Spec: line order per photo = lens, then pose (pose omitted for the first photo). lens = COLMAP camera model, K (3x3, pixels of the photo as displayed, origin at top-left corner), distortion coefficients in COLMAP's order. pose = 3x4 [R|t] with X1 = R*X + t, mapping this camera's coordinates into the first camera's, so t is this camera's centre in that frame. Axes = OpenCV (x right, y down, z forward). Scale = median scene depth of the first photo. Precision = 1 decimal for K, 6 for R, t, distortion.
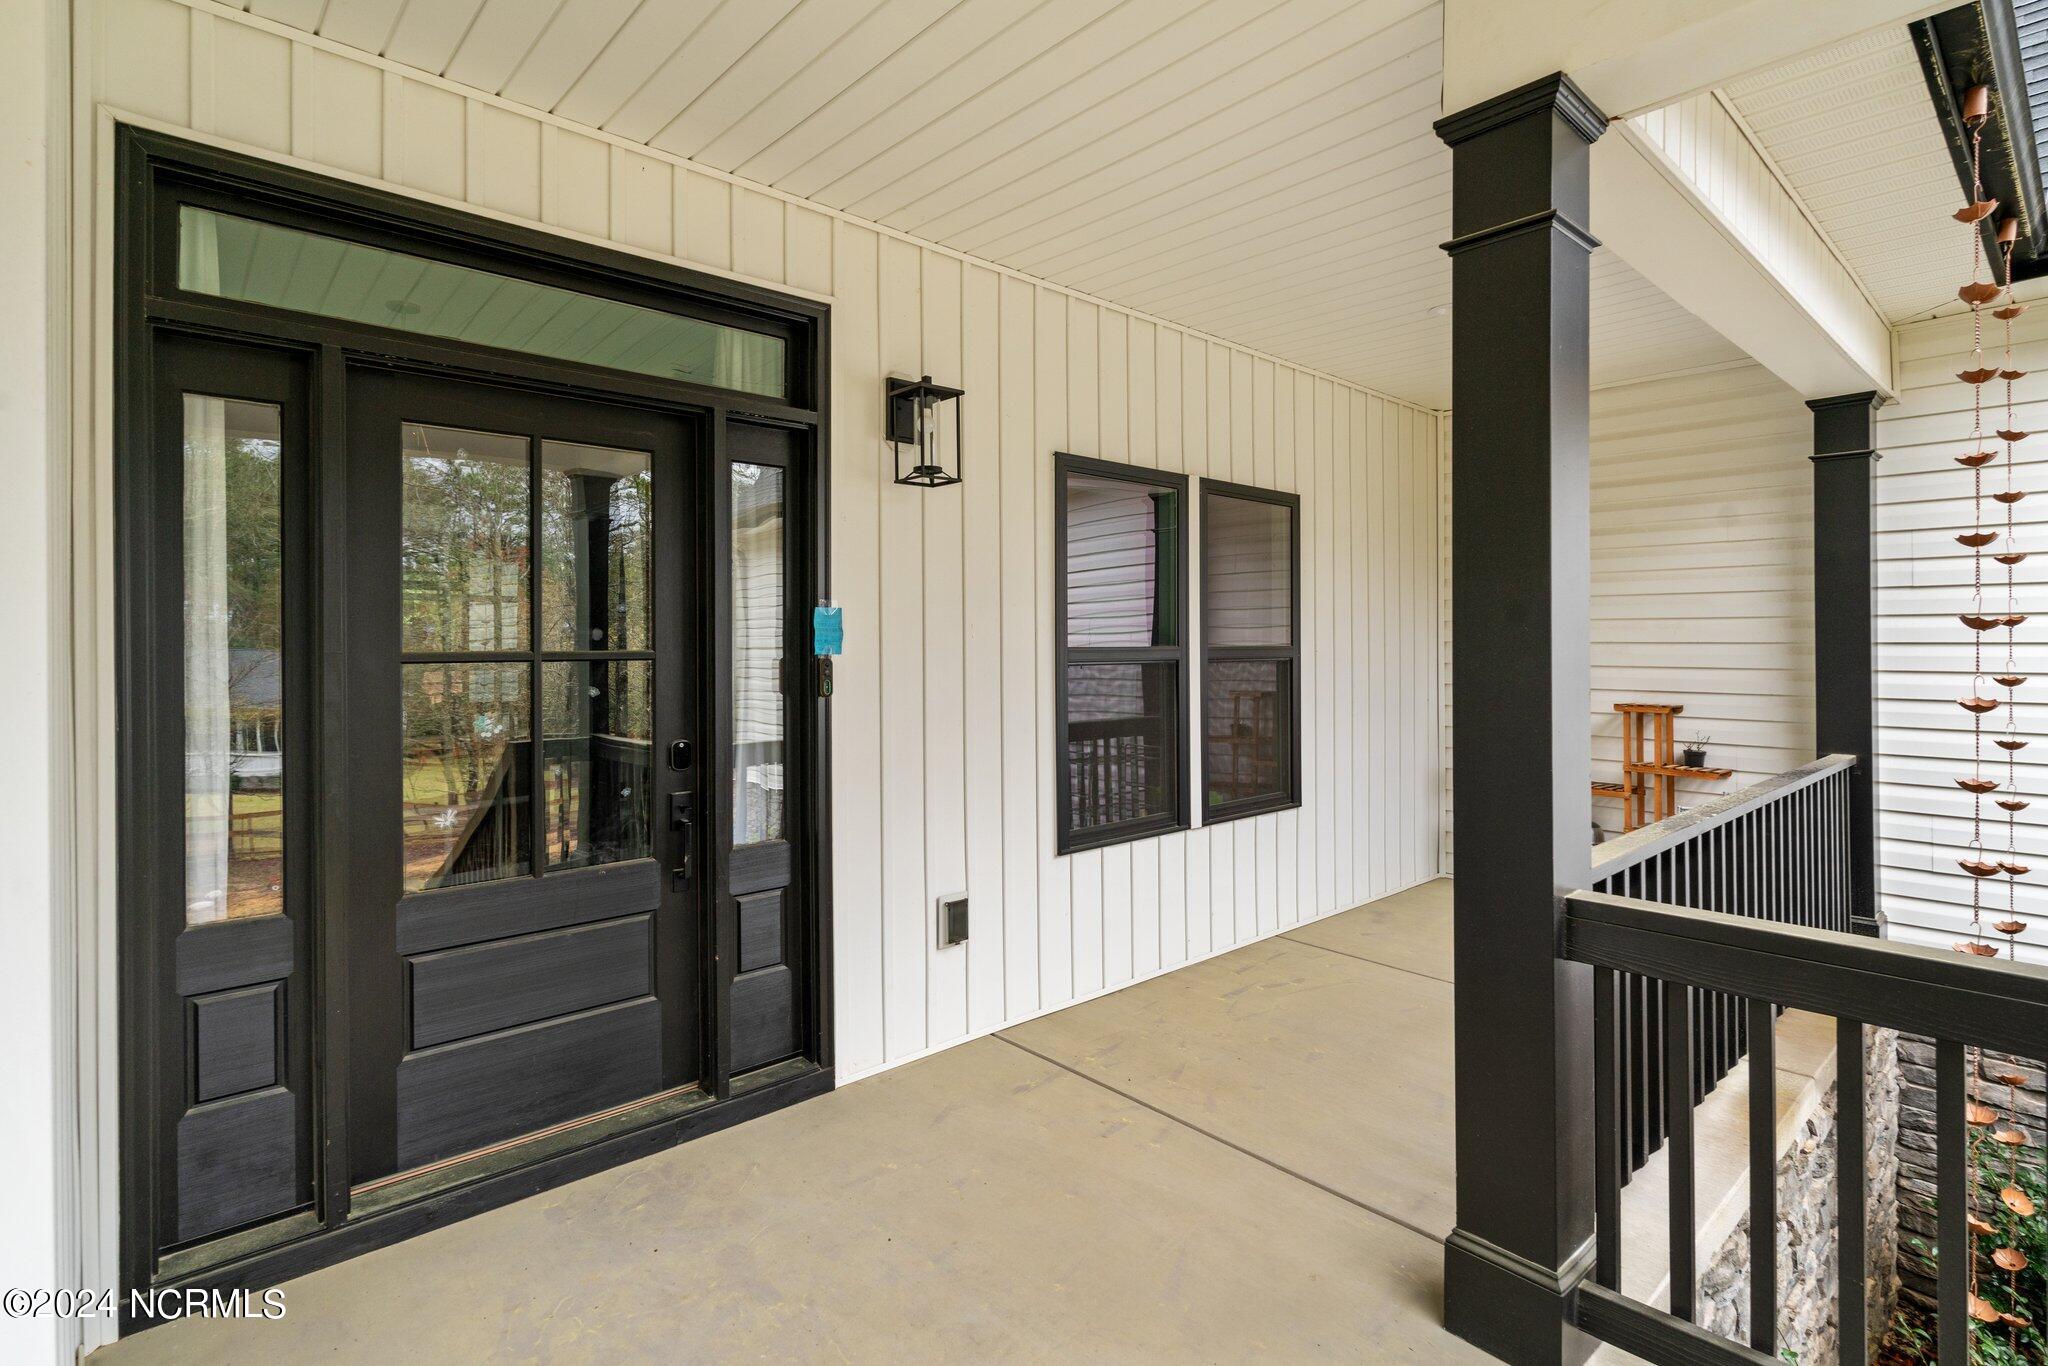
lens RADIAL K [[1005.5, 0, 1022.3], [0, 1005.5, 640.2], [0, 0, 1]] dist [0.000369, -0.000320]
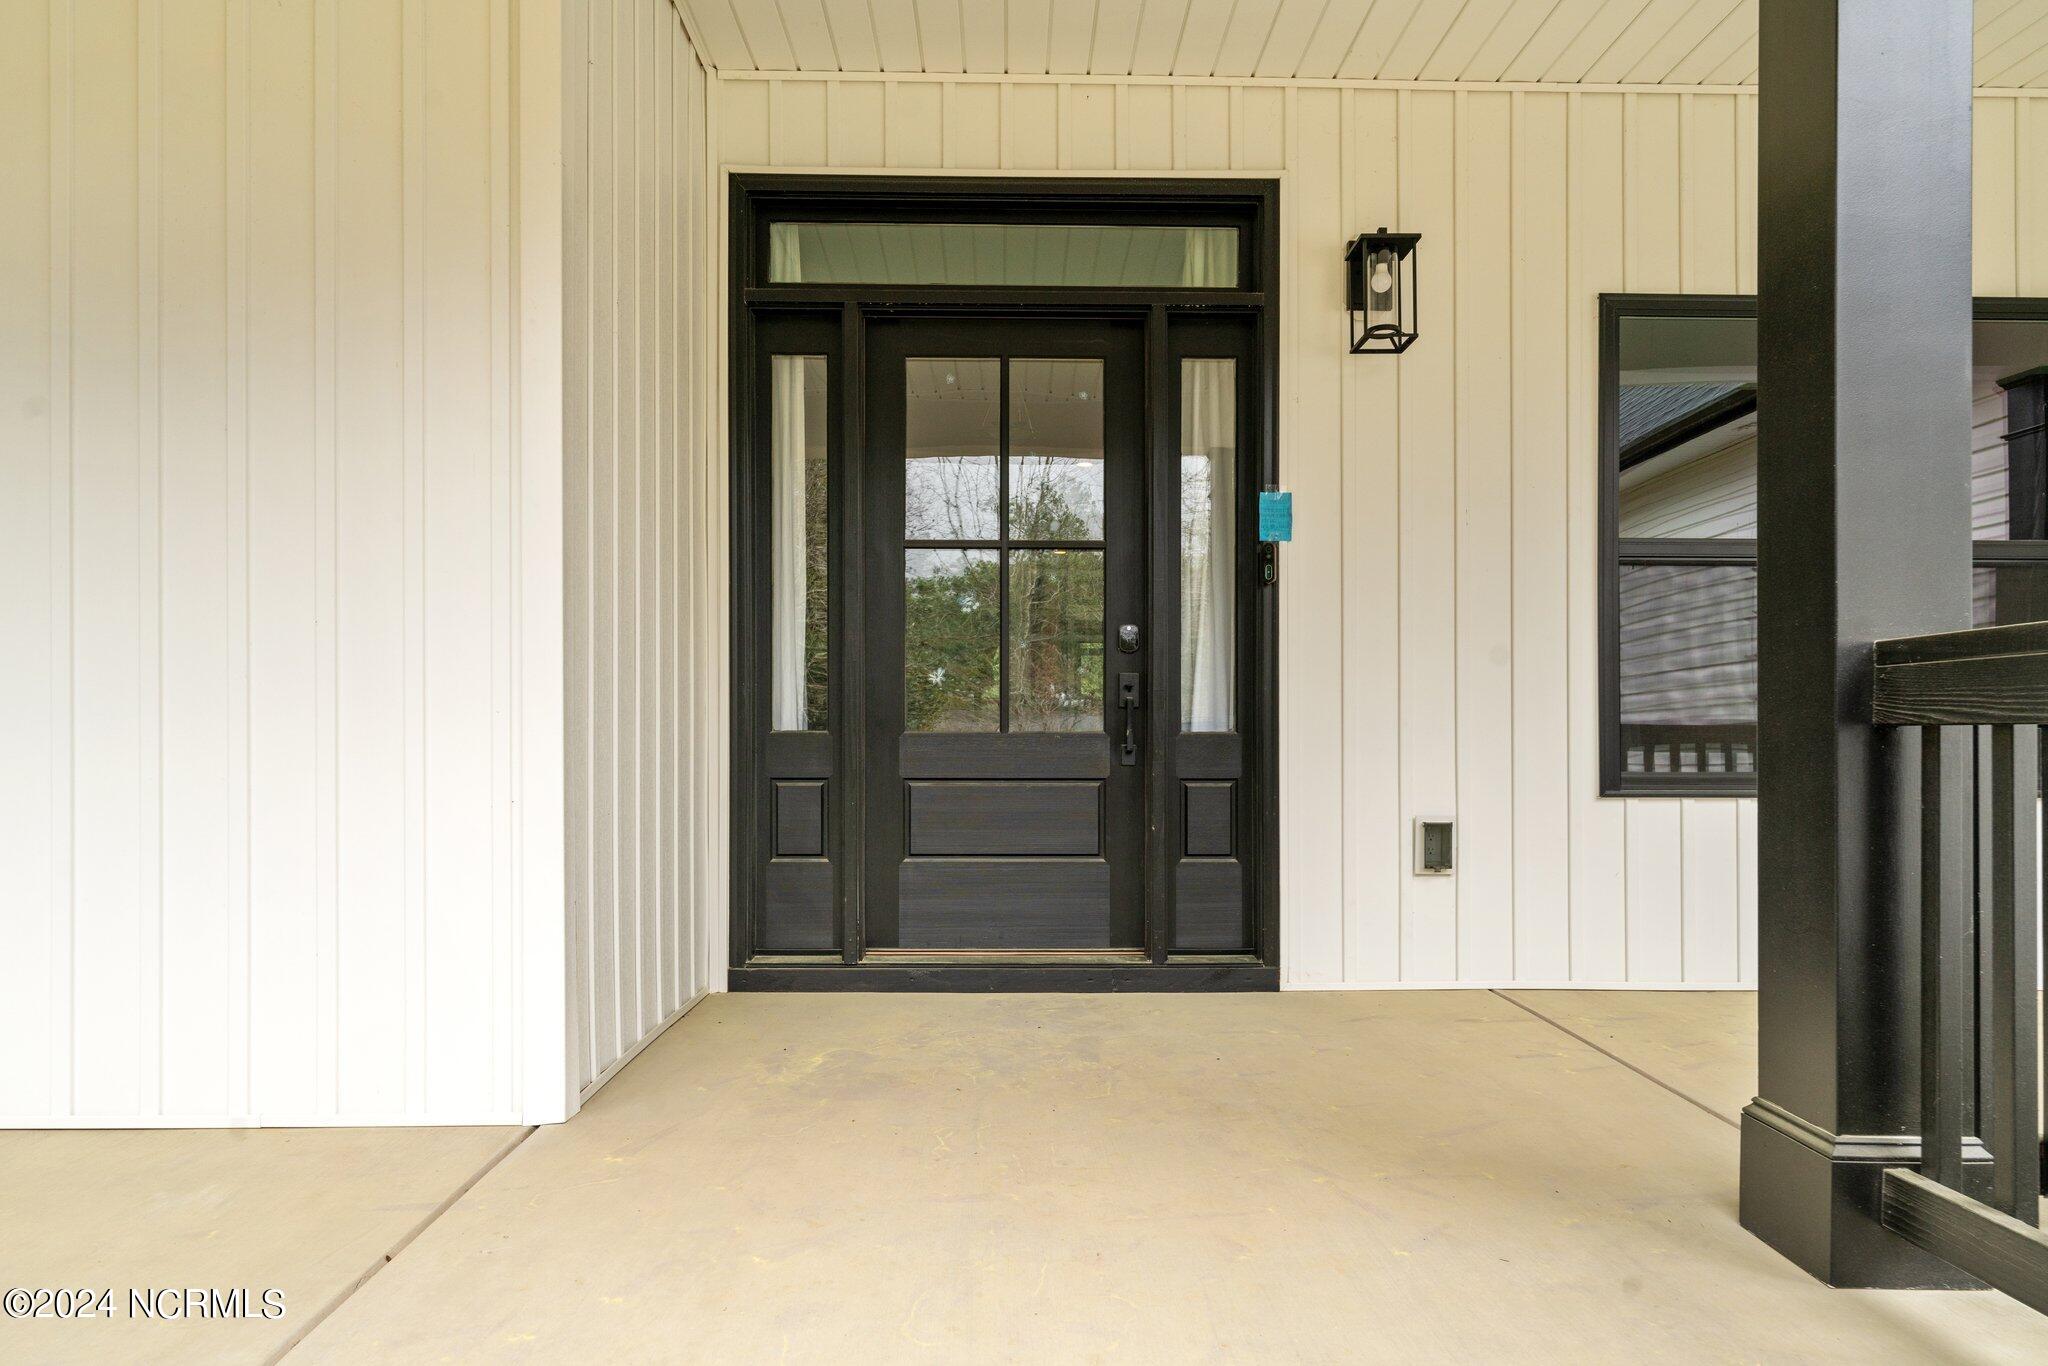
lens RADIAL K [[1334.7, 0, 1028.7], [0, 1334.7, 730.3], [0, 0, 1]] dist [0.000294, -0.002794]
pose [[0.753475, 0.006839, -0.657440, 0.478954], [-0.003625, 0.999974, 0.006248, 0.191015], [0.657466, -0.002325, 0.753481, -0.126939]]
